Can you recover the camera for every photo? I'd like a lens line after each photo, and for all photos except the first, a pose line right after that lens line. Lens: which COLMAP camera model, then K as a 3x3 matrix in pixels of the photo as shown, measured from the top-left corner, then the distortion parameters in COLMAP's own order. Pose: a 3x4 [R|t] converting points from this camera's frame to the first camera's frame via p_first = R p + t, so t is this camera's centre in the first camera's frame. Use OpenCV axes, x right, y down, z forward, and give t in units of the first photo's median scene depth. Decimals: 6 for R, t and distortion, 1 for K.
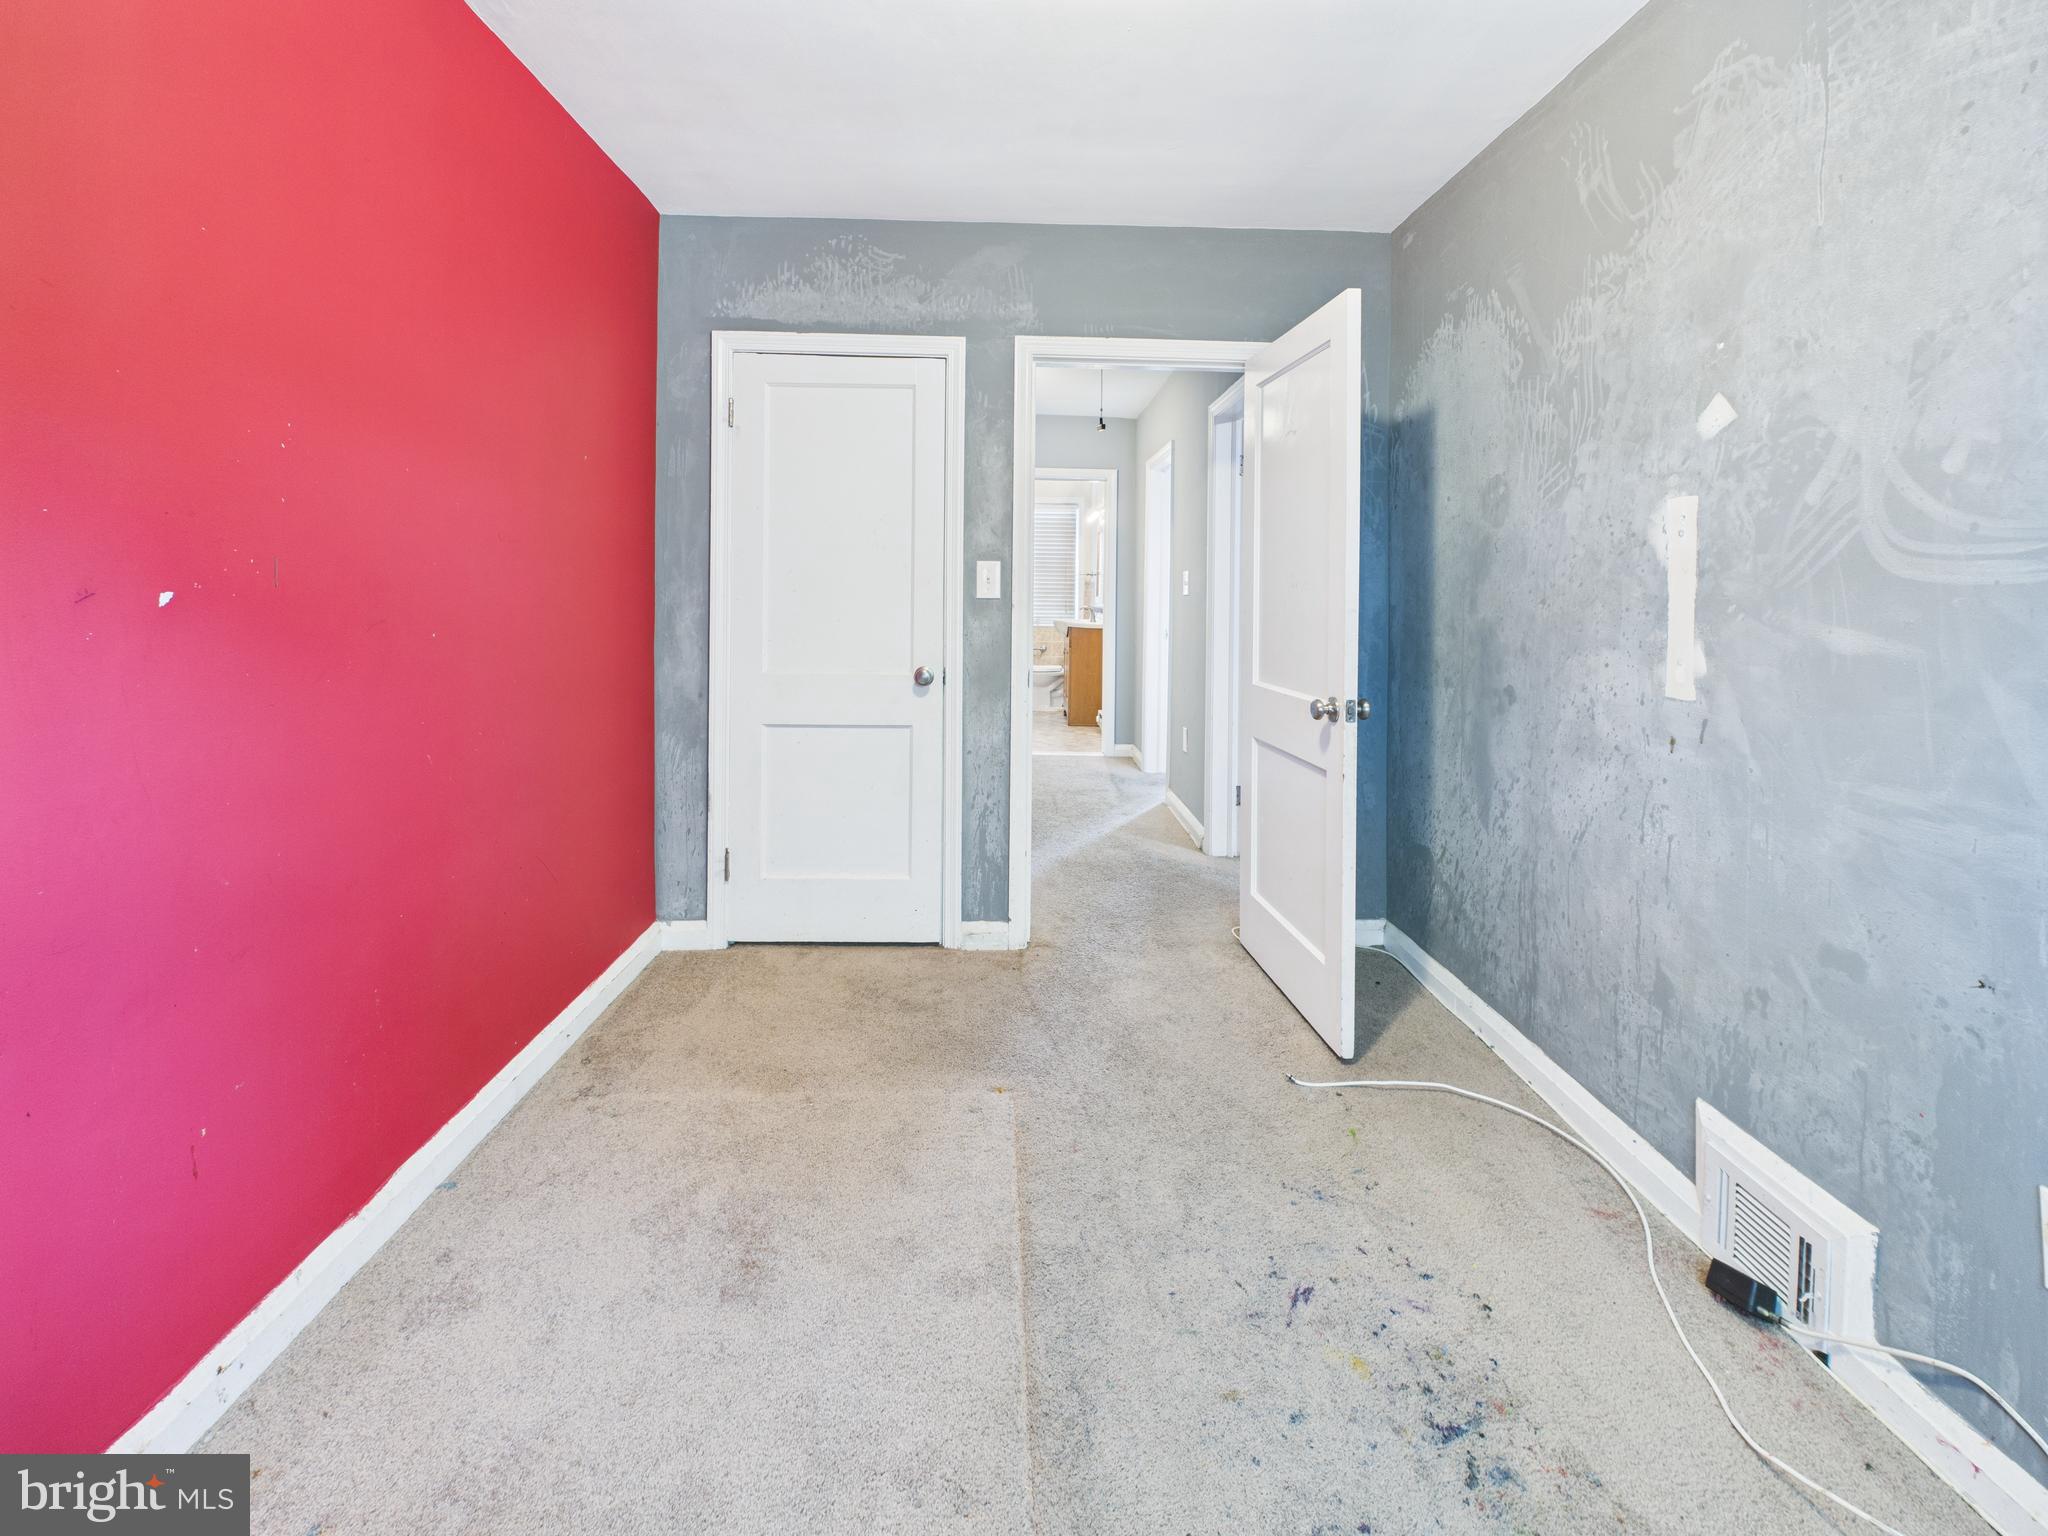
lens RADIAL K [[1074.0, 0, 1022.3], [0, 1074.0, 586.4], [0, 0, 1]] dist [0.000028, -0.000238]
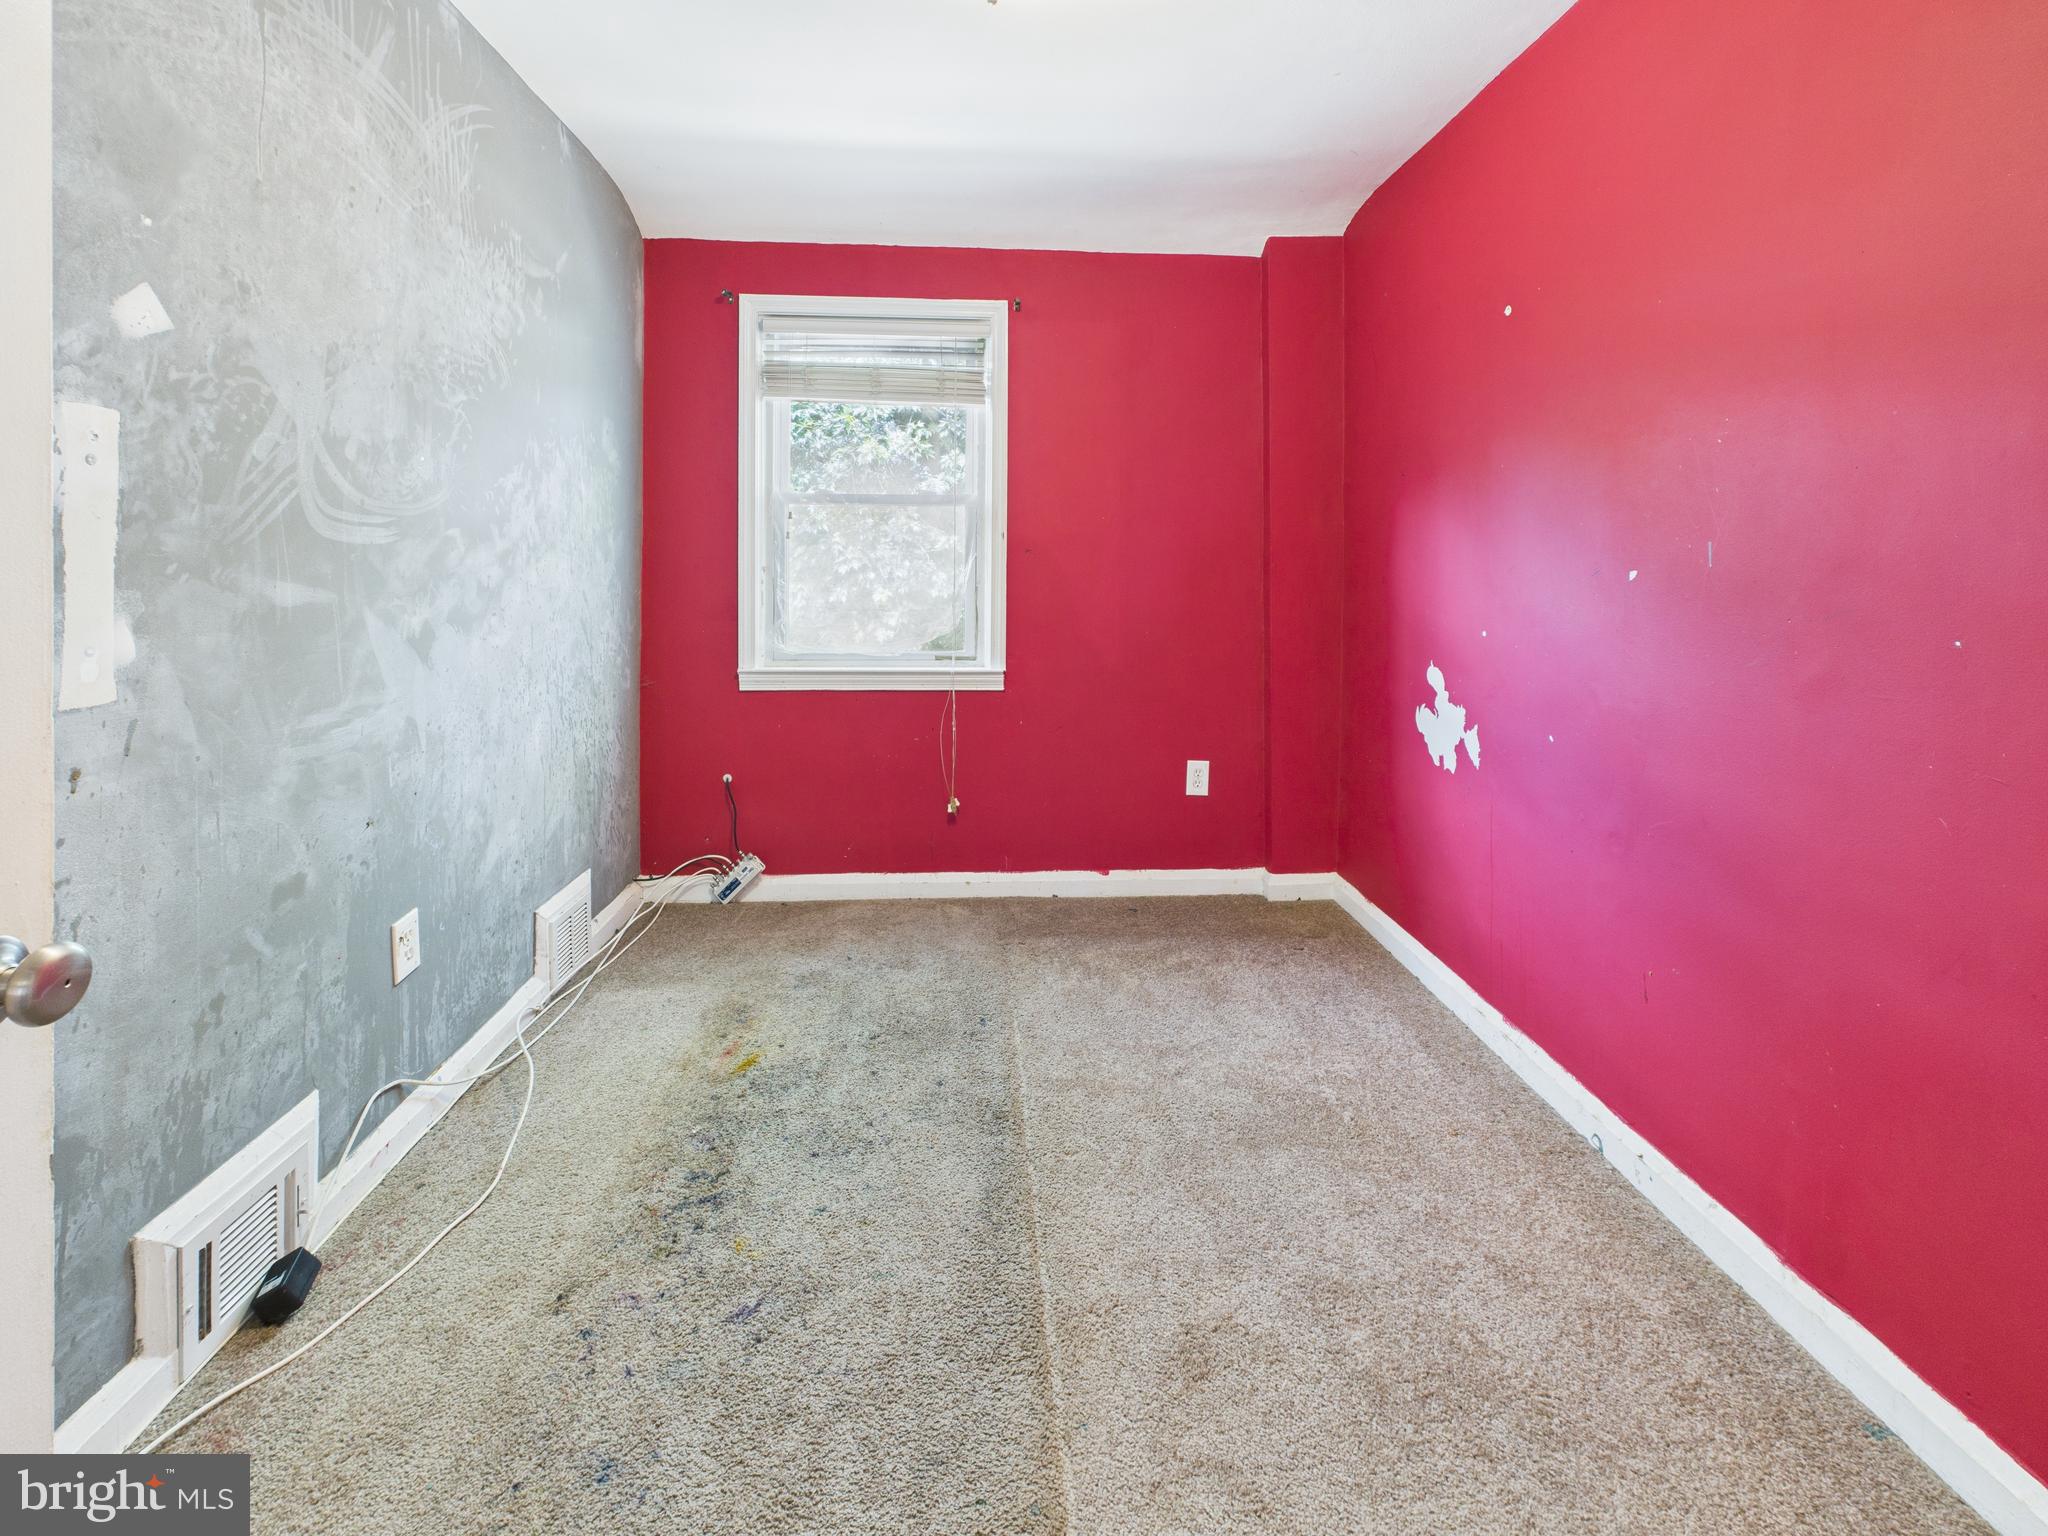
lens RADIAL K [[1074.0, 0, 1022.3], [0, 1074.0, 586.4], [0, 0, 1]] dist [0.000028, -0.000238]
pose [[-0.999355, -0.016200, -0.032044, 0.061908], [-0.016974, 0.999567, 0.024043, 0.004516], [0.031640, 0.024572, -0.999197, 1.987815]]
